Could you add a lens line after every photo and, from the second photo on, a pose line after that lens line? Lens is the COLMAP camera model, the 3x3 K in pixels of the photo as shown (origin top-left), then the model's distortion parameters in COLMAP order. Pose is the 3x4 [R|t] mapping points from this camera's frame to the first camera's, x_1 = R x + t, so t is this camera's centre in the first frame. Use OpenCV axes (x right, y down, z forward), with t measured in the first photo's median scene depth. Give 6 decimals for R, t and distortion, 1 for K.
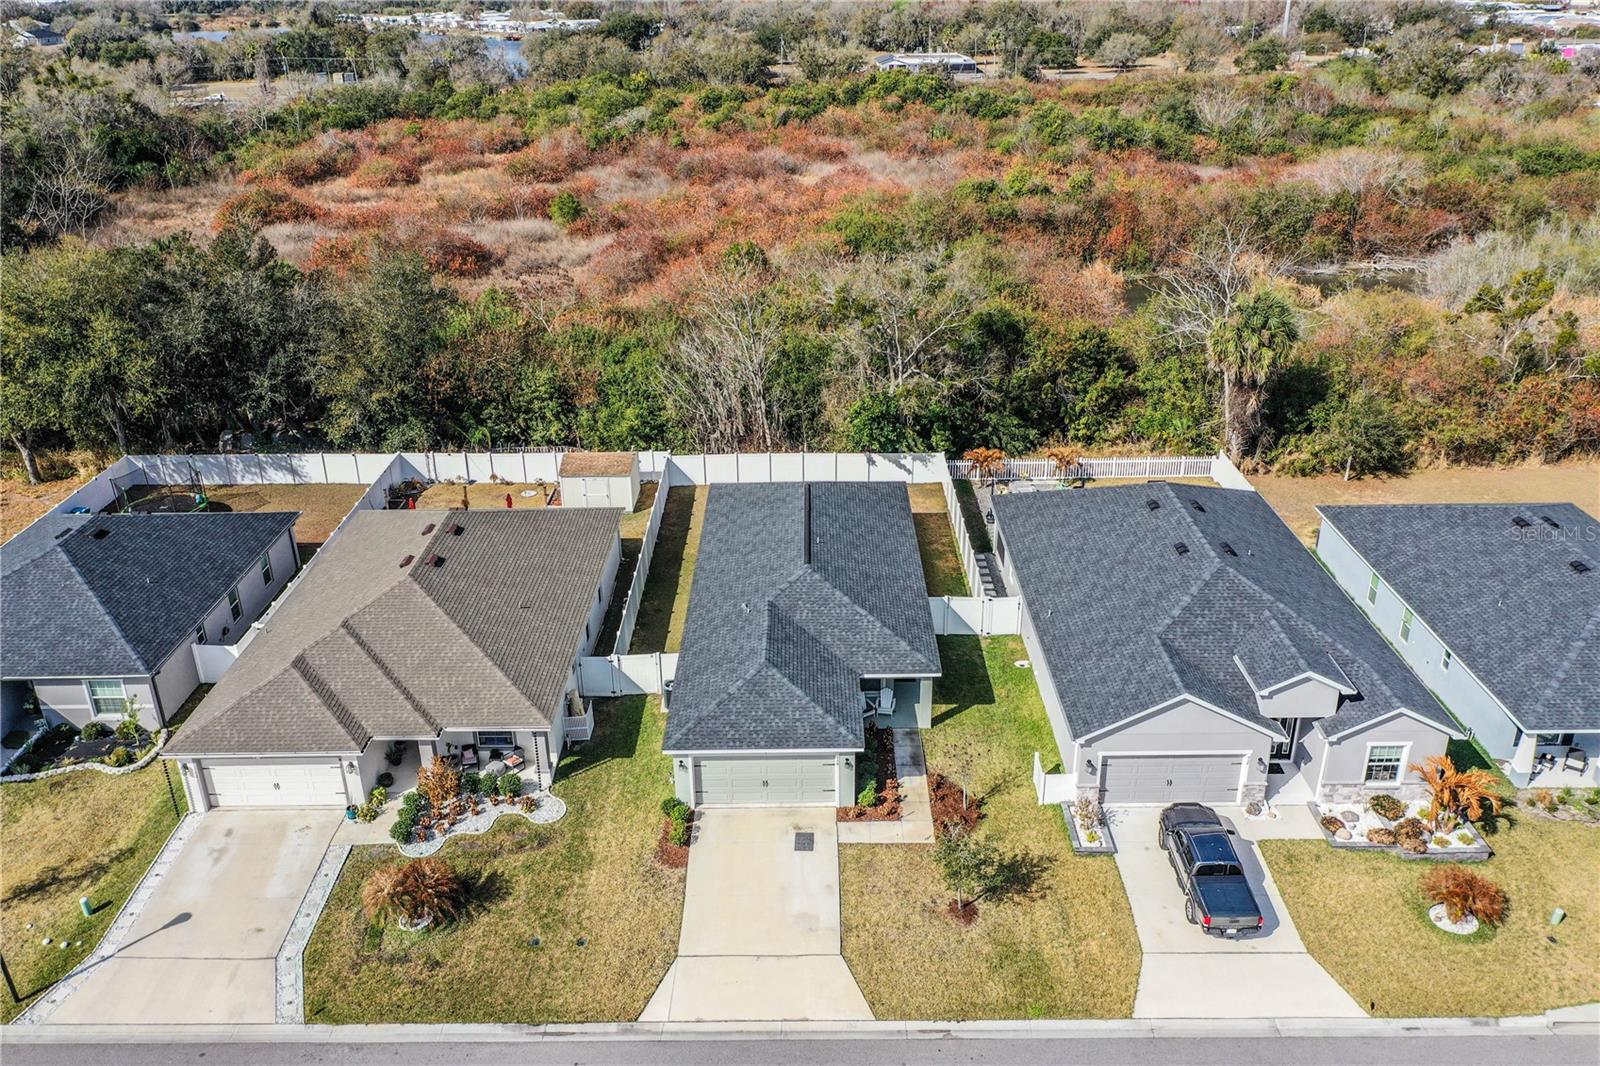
lens RADIAL K [[1266.9, 0, 802.0], [0, 1266.9, 516.4], [0, 0, 1]] dist [0.000636, -0.001567]
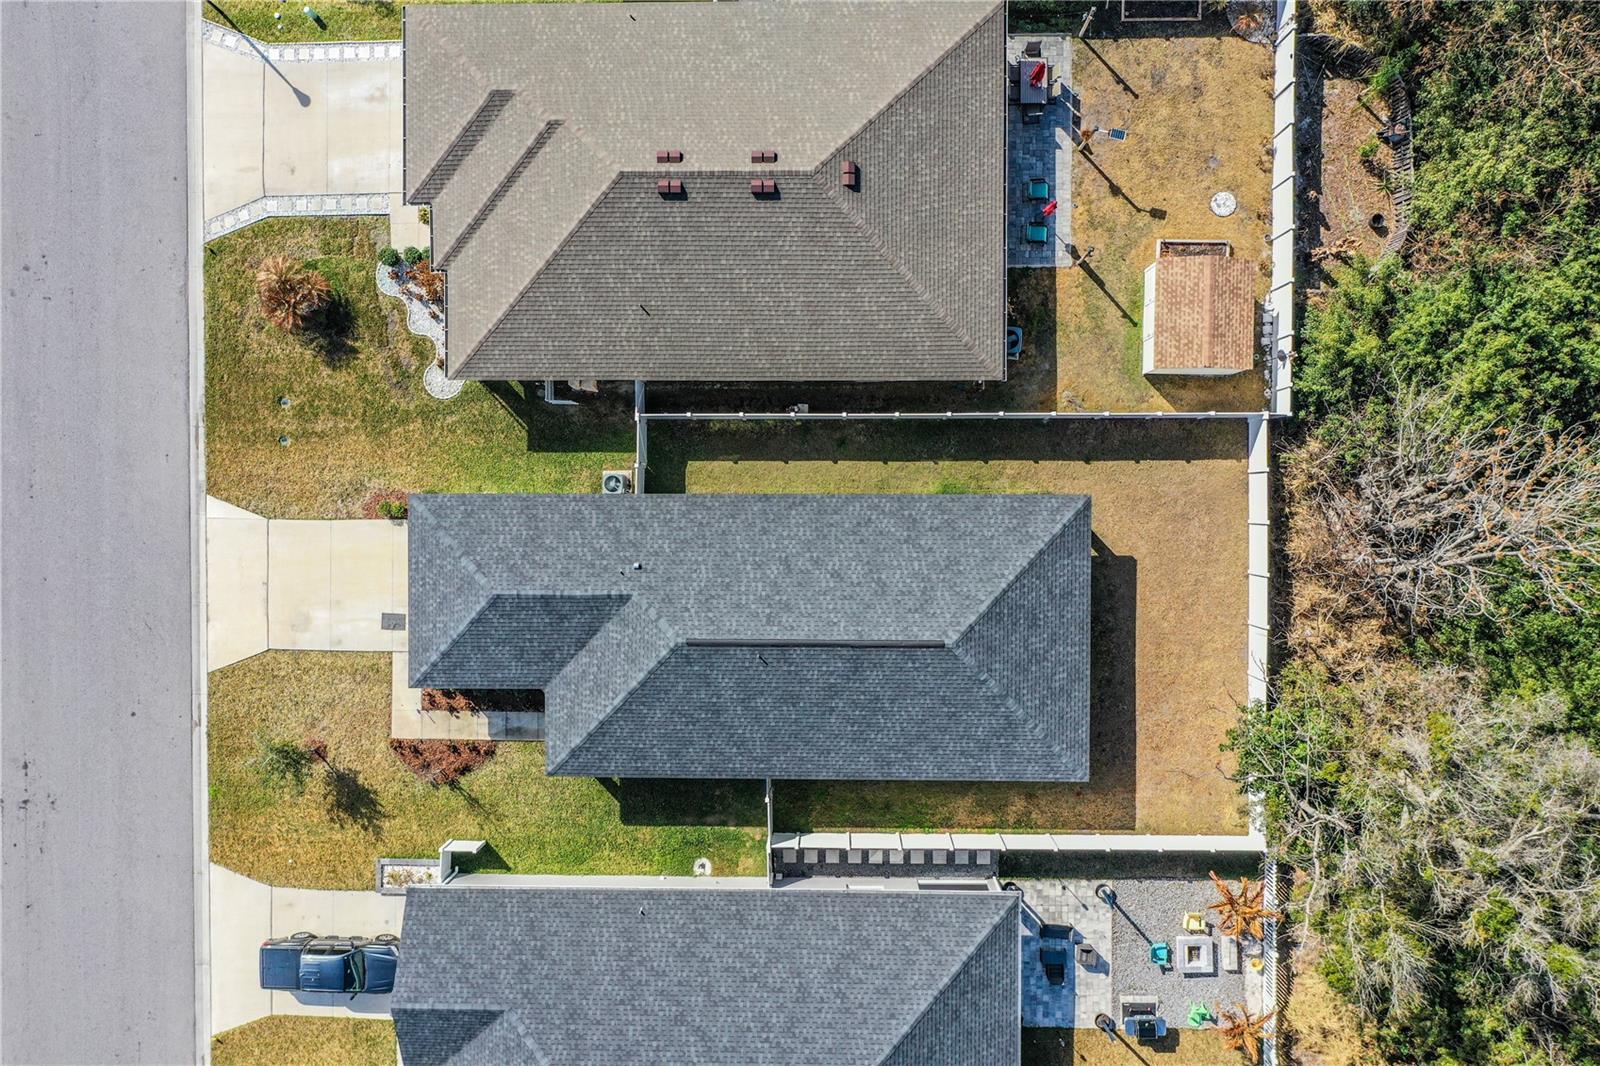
lens RADIAL K [[1266.9, 0, 803.3], [0, 1266.9, 525.9], [0, 0, 1]] dist [0.000636, -0.001567]
pose [[0.000669, 0.999354, 0.035933, -0.077297], [-0.368717, -0.033155, 0.928950, -0.575349], [0.929542, -0.013871, 0.368456, 0.583726]]
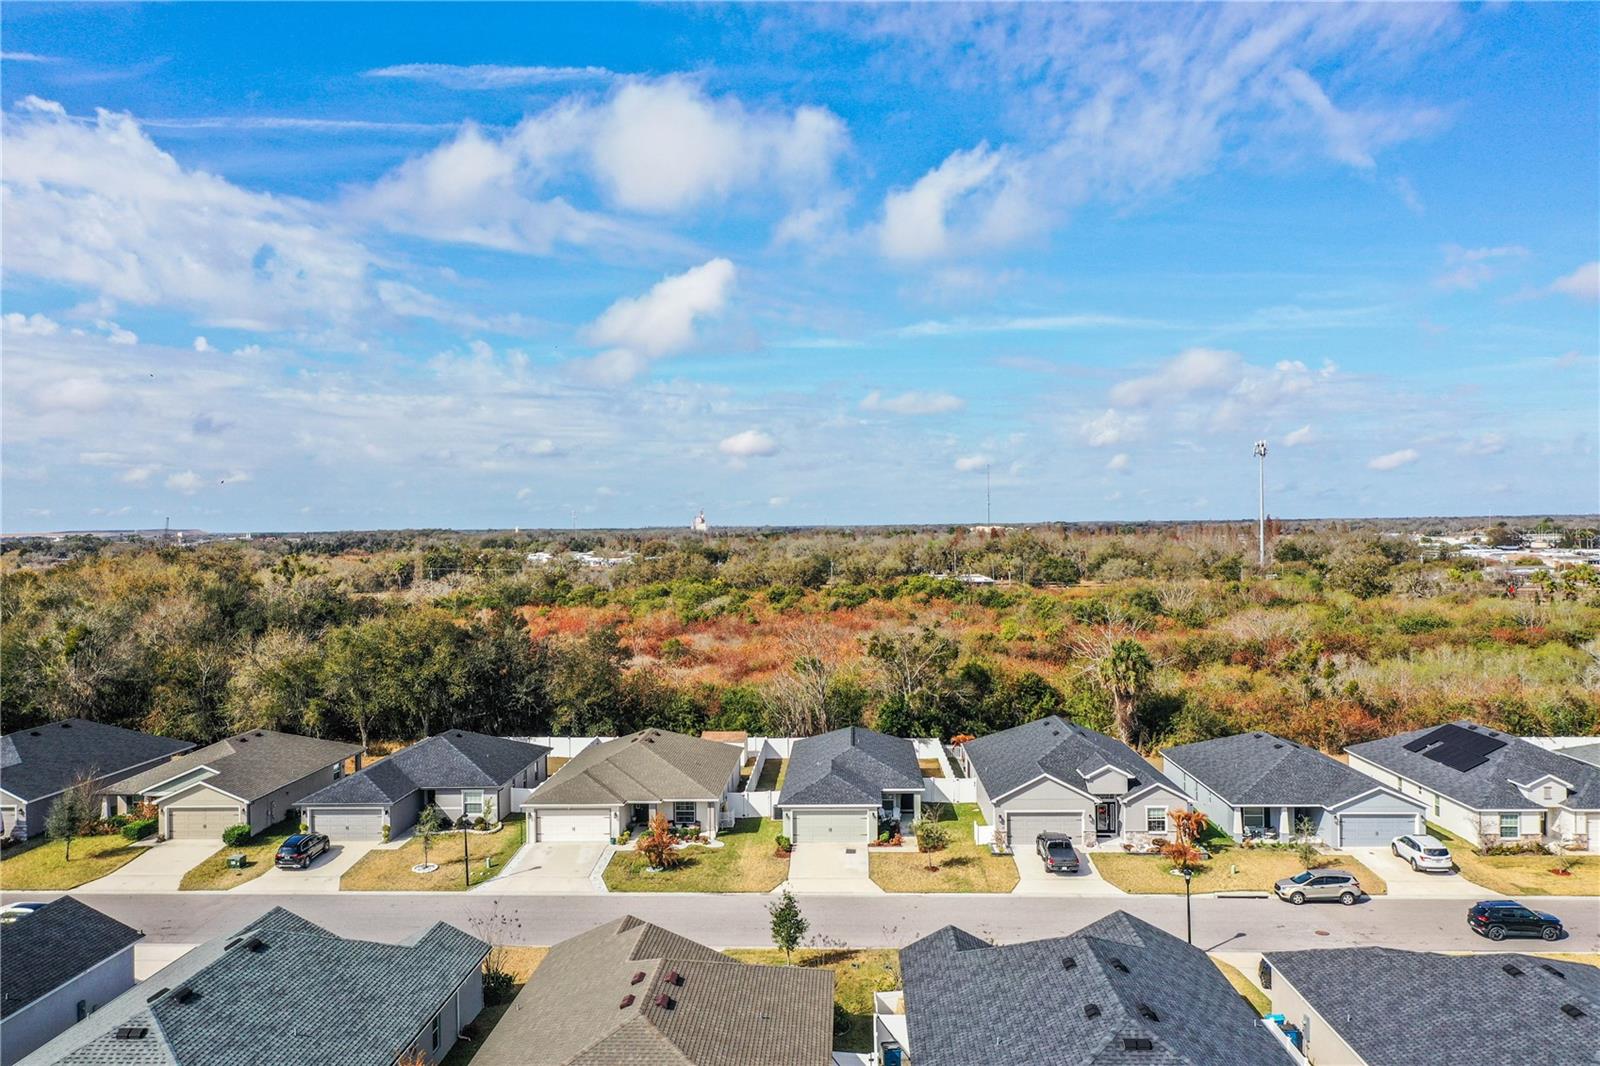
lens RADIAL K [[1266.9, 0, 803.9], [0, 1266.9, 515.8], [0, 0, 1]] dist [0.000636, -0.001567]
pose [[0.999392, 0.003035, -0.034740, -0.002631], [-0.016825, 0.914551, -0.404120, 0.358282], [0.030545, 0.404459, 0.914046, -0.604341]]
